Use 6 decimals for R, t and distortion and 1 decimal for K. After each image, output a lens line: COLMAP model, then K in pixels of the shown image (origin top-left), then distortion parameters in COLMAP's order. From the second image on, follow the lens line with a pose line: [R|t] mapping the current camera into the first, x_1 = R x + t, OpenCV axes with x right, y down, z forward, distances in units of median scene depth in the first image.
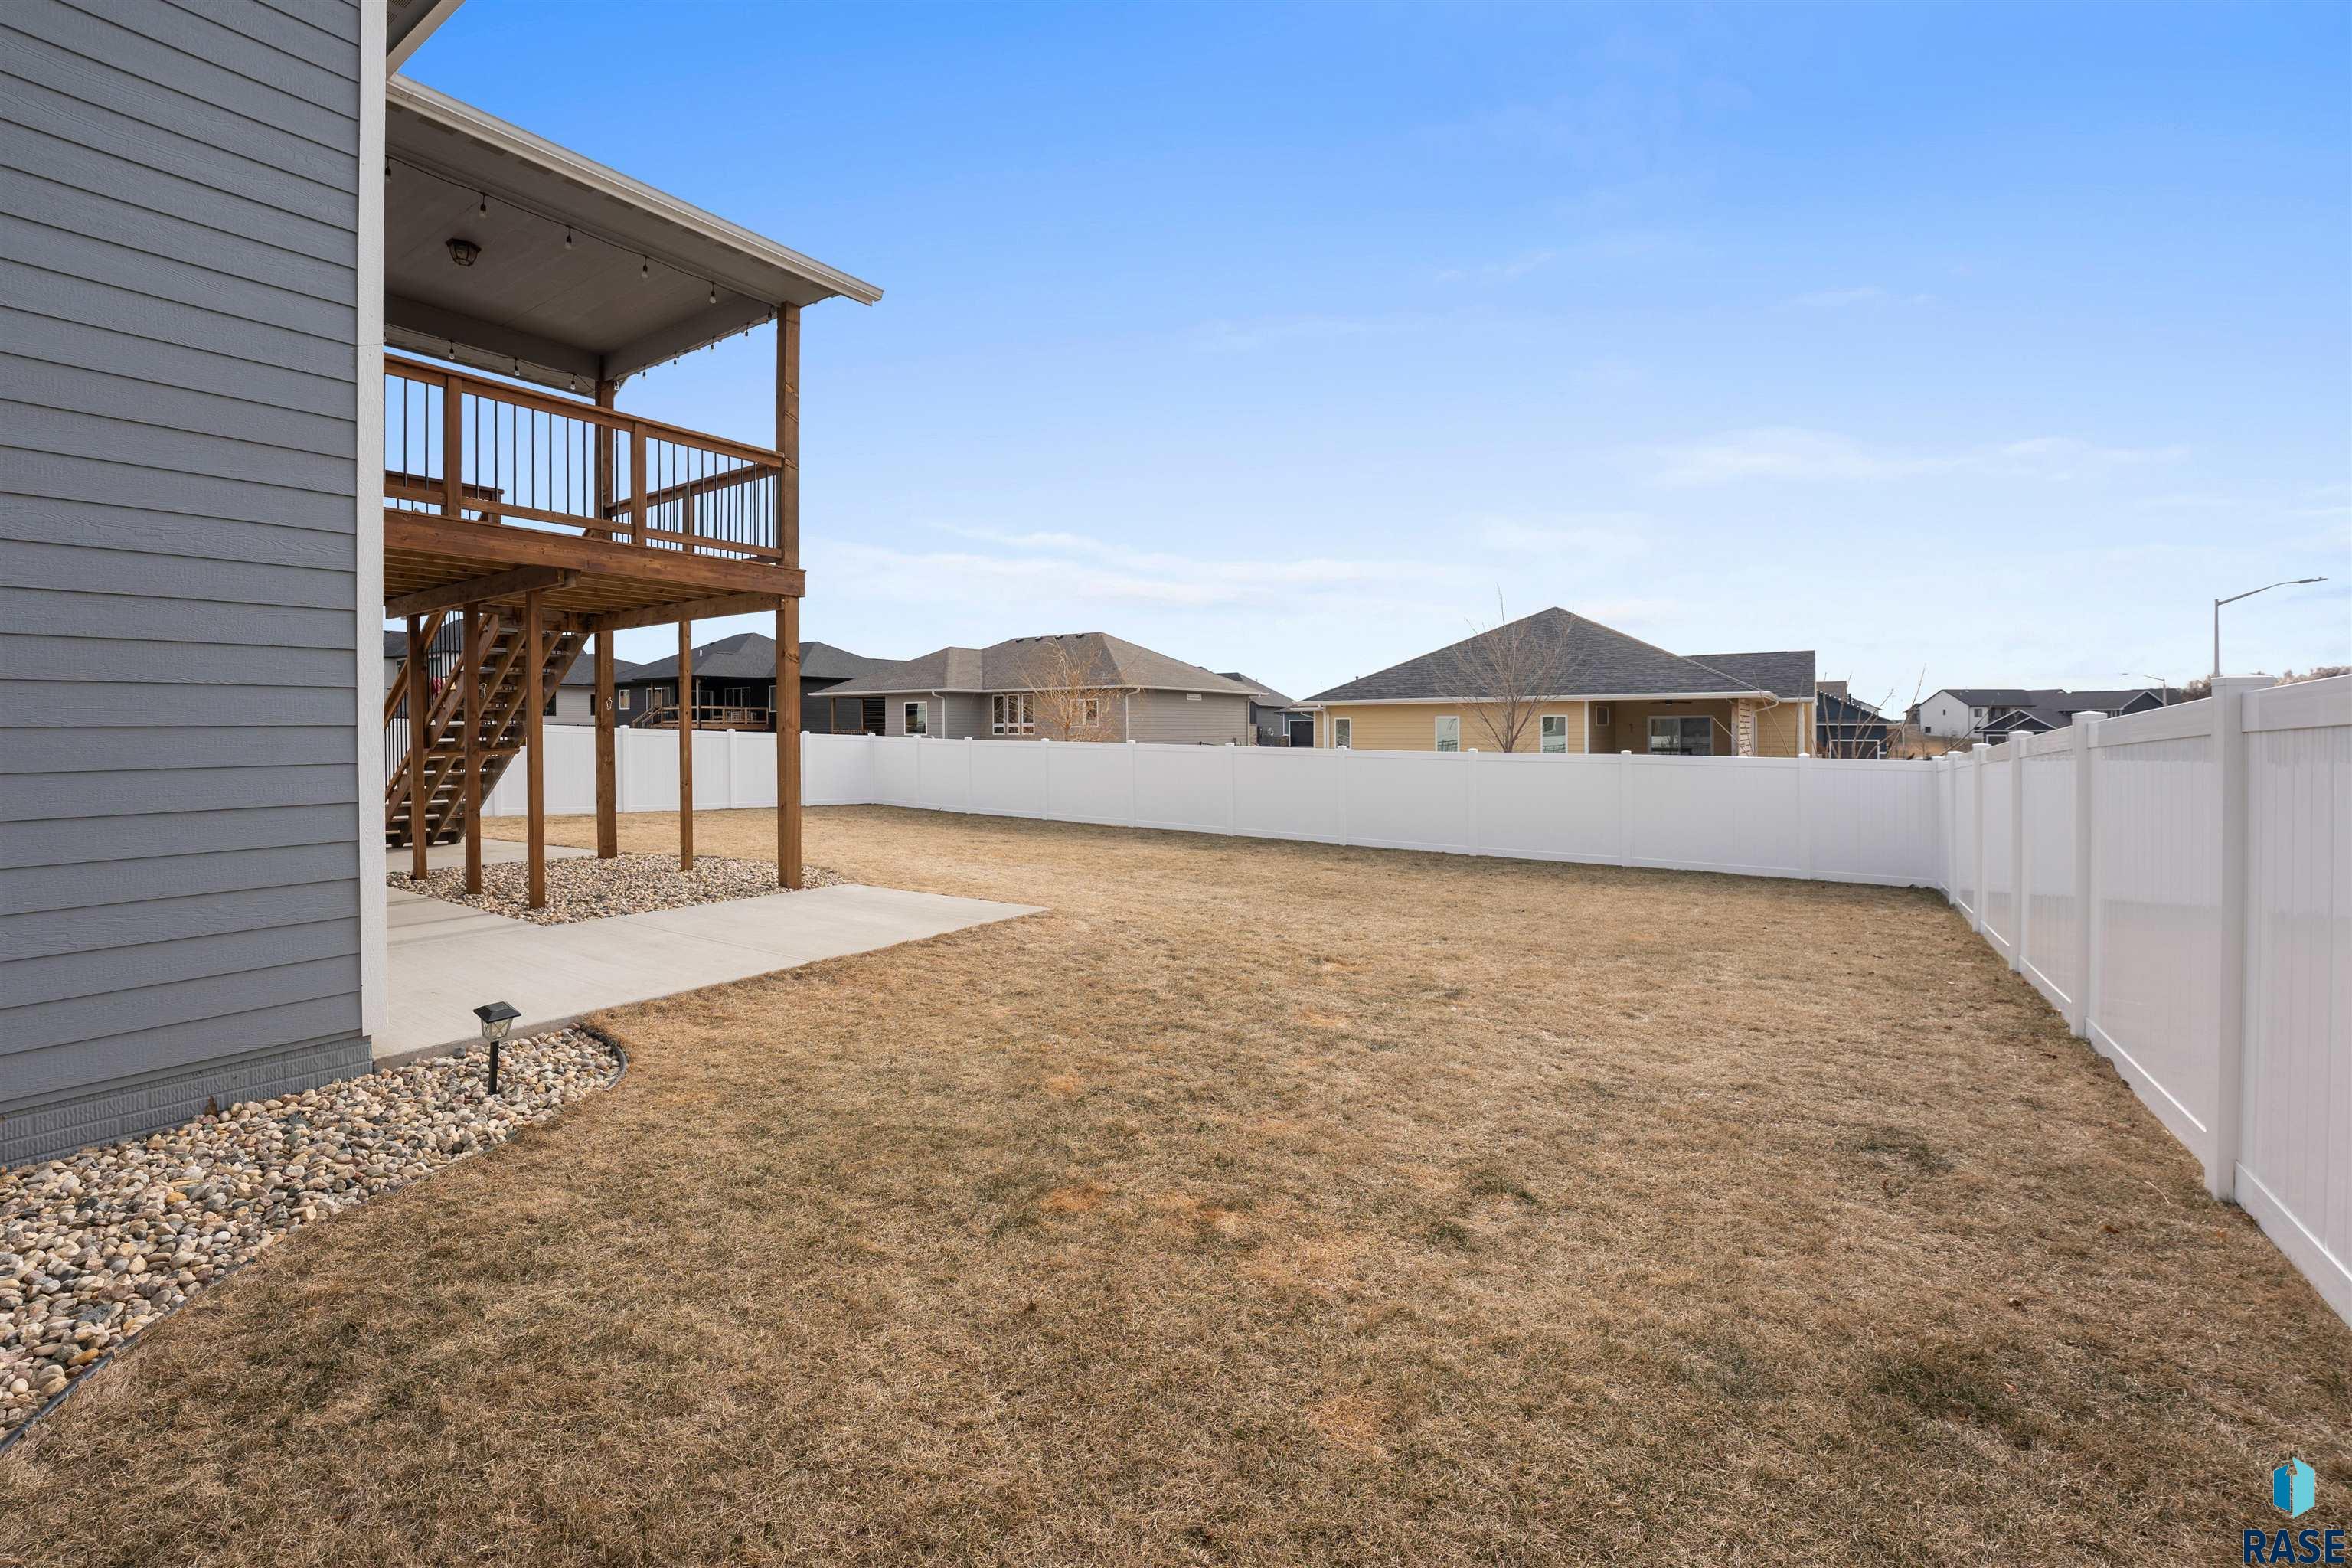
lens RADIAL K [[971.8, 0, 1171.3], [0, 971.8, 742.7], [0, 0, 1]] dist [-0.031678, 0.004763]
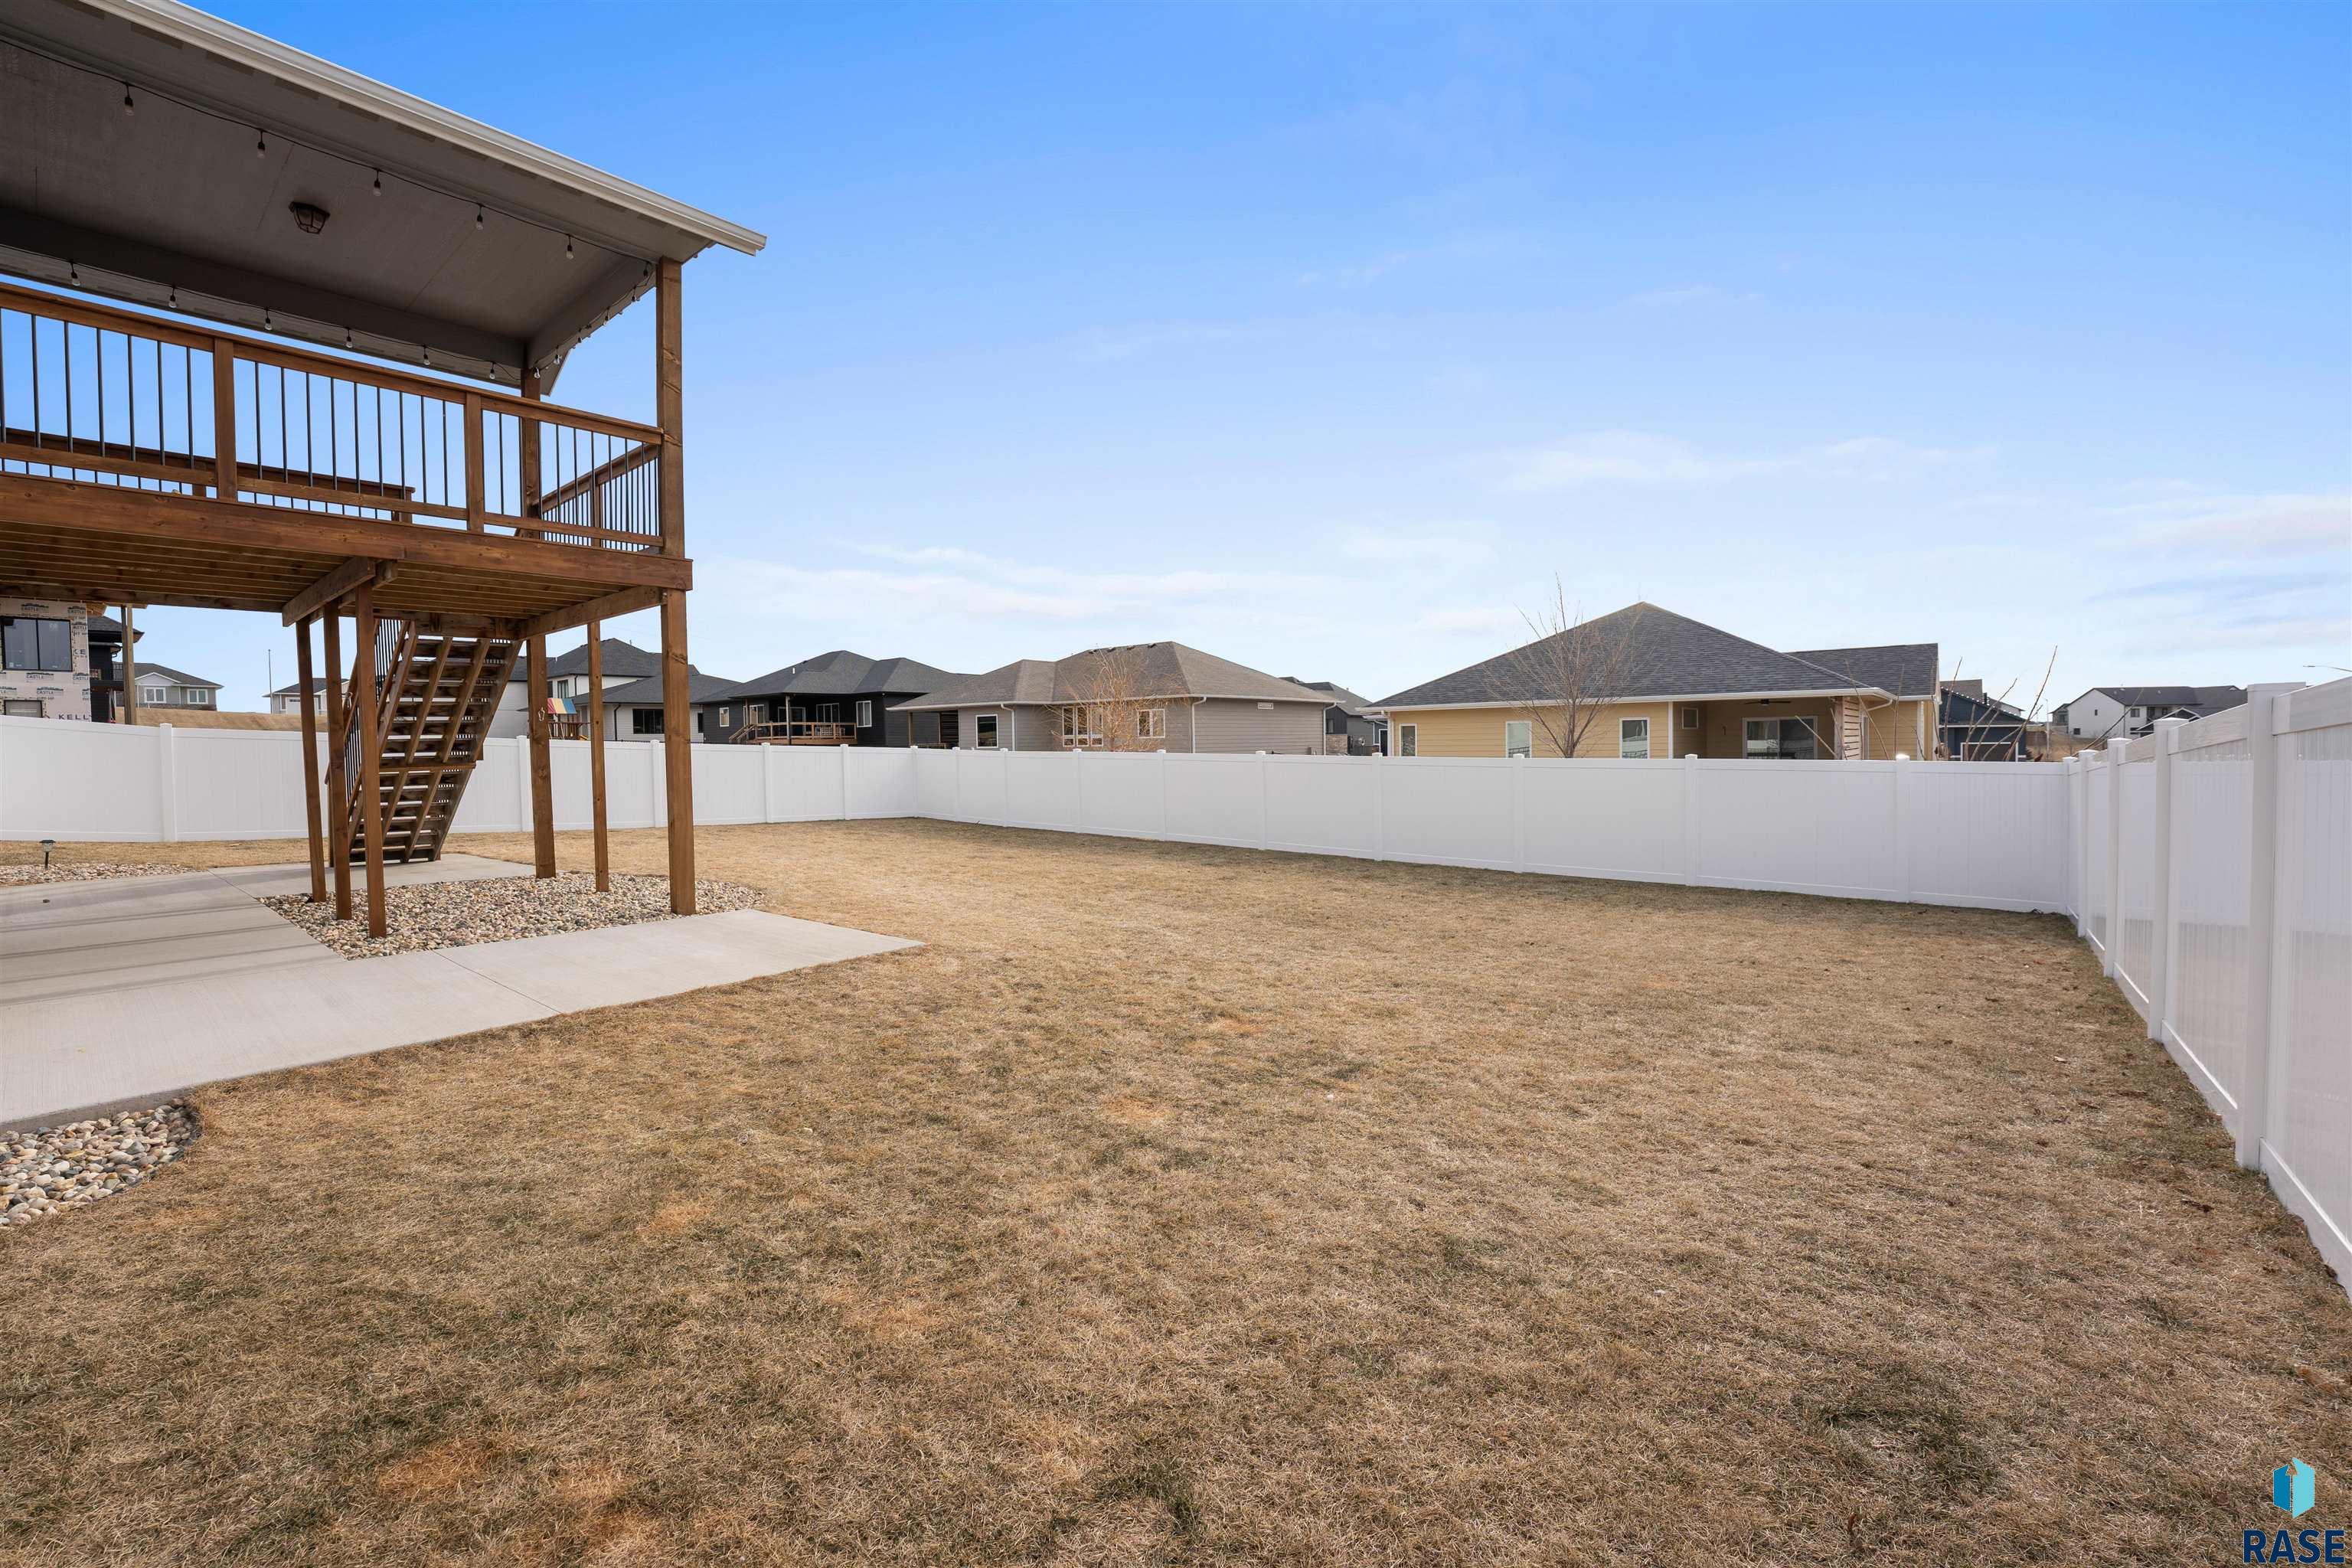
lens RADIAL K [[971.8, 0, 1171.7], [0, 971.8, 774.4], [0, 0, 1]] dist [-0.031678, 0.004763]
pose [[0.995760, -0.008808, -0.091568, 0.147323], [0.010754, 0.999726, 0.020782, 0.006617], [0.091360, -0.021679, 0.995582, 0.154526]]
